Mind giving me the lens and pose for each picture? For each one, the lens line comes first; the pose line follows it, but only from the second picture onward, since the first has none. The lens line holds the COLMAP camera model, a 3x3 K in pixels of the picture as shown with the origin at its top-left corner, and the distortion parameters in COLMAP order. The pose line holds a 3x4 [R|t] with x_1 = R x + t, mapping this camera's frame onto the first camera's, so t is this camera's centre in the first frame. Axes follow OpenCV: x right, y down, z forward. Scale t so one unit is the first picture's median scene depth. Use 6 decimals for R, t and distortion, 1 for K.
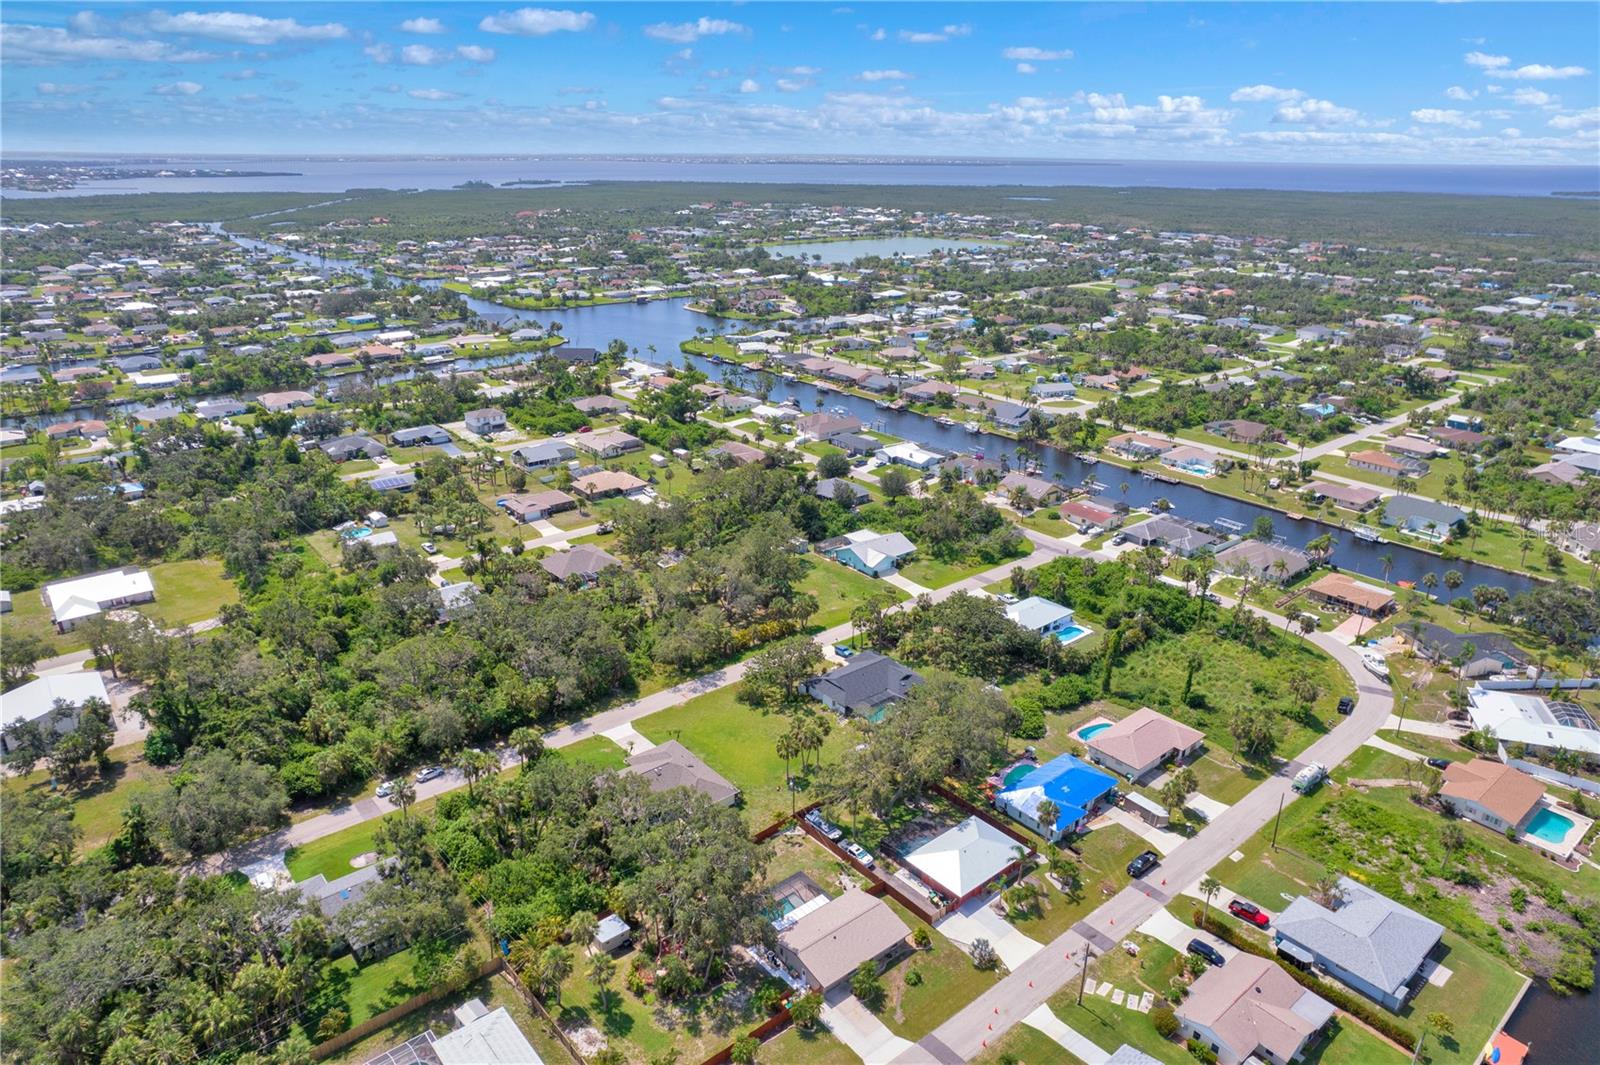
lens RADIAL K [[1023.2, 0, 802.9], [0, 1023.2, 531.4], [0, 0, 1]] dist [-0.080247, 0.073222]
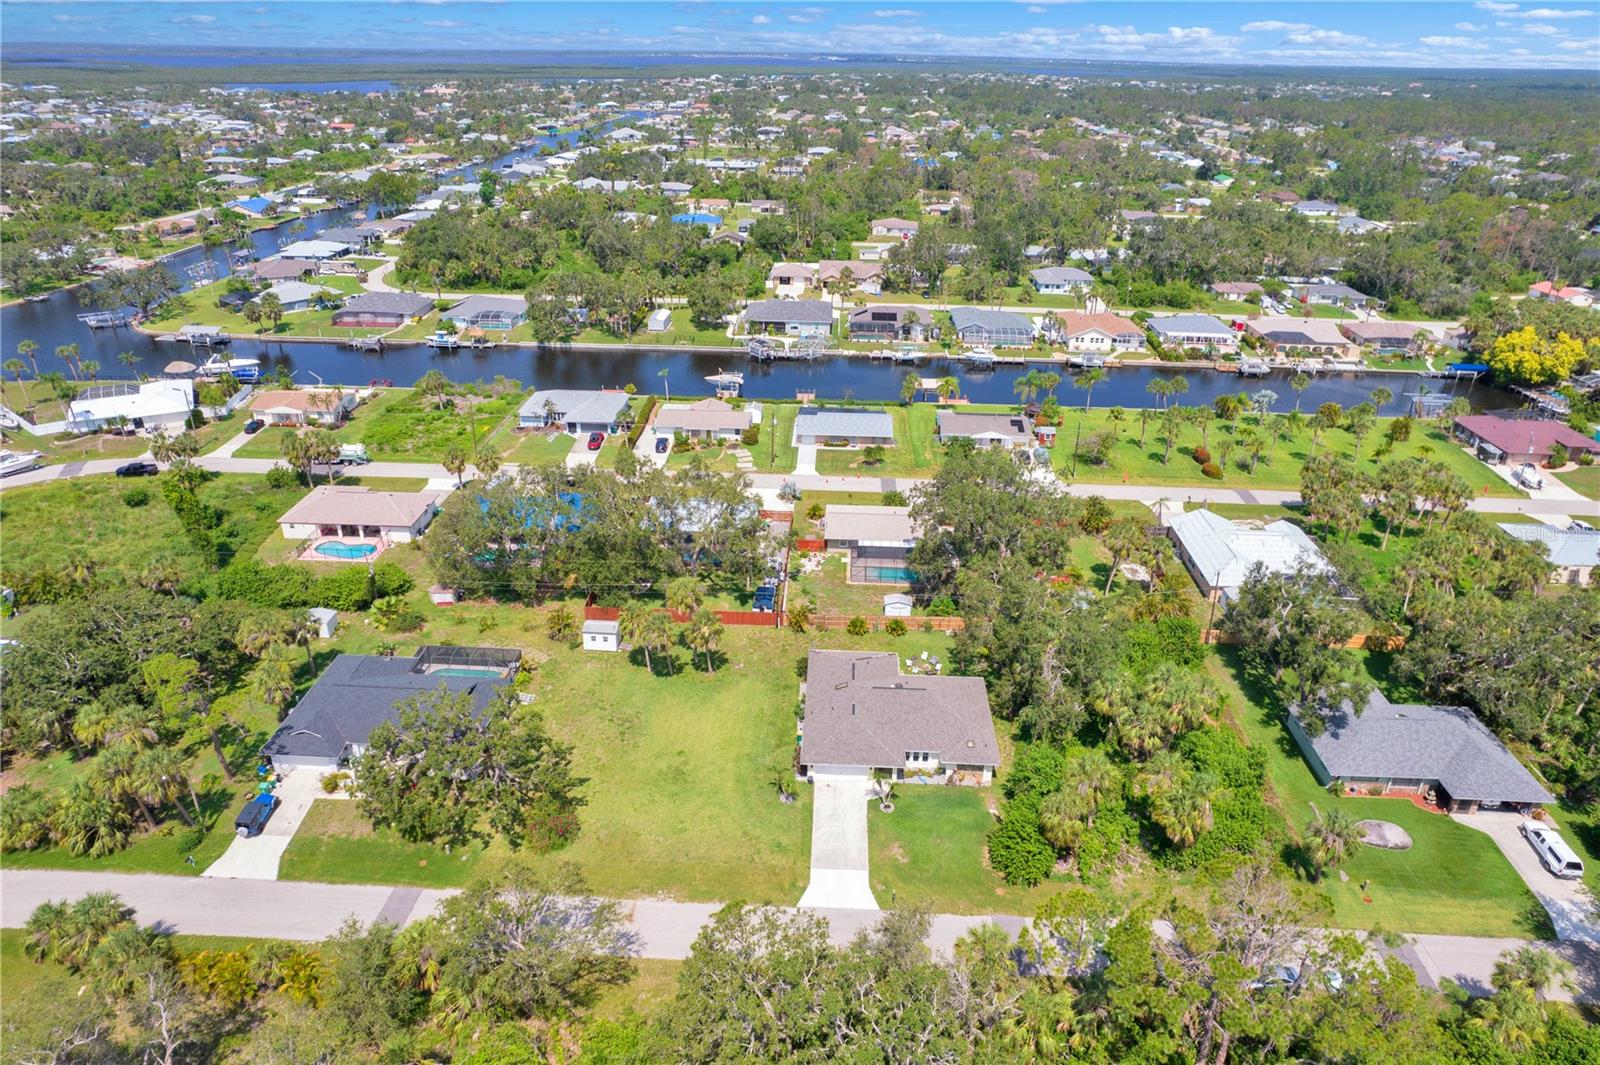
lens RADIAL K [[1024.5, 0, 802.6], [0, 1024.5, 530.4], [0, 0, 1]] dist [-0.077721, 0.067919]
pose [[-0.738248, -0.310453, 0.598839, -0.227383], [0.216499, 0.731760, 0.646263, -0.125581], [-0.638841, 0.606751, -0.473007, 0.656365]]
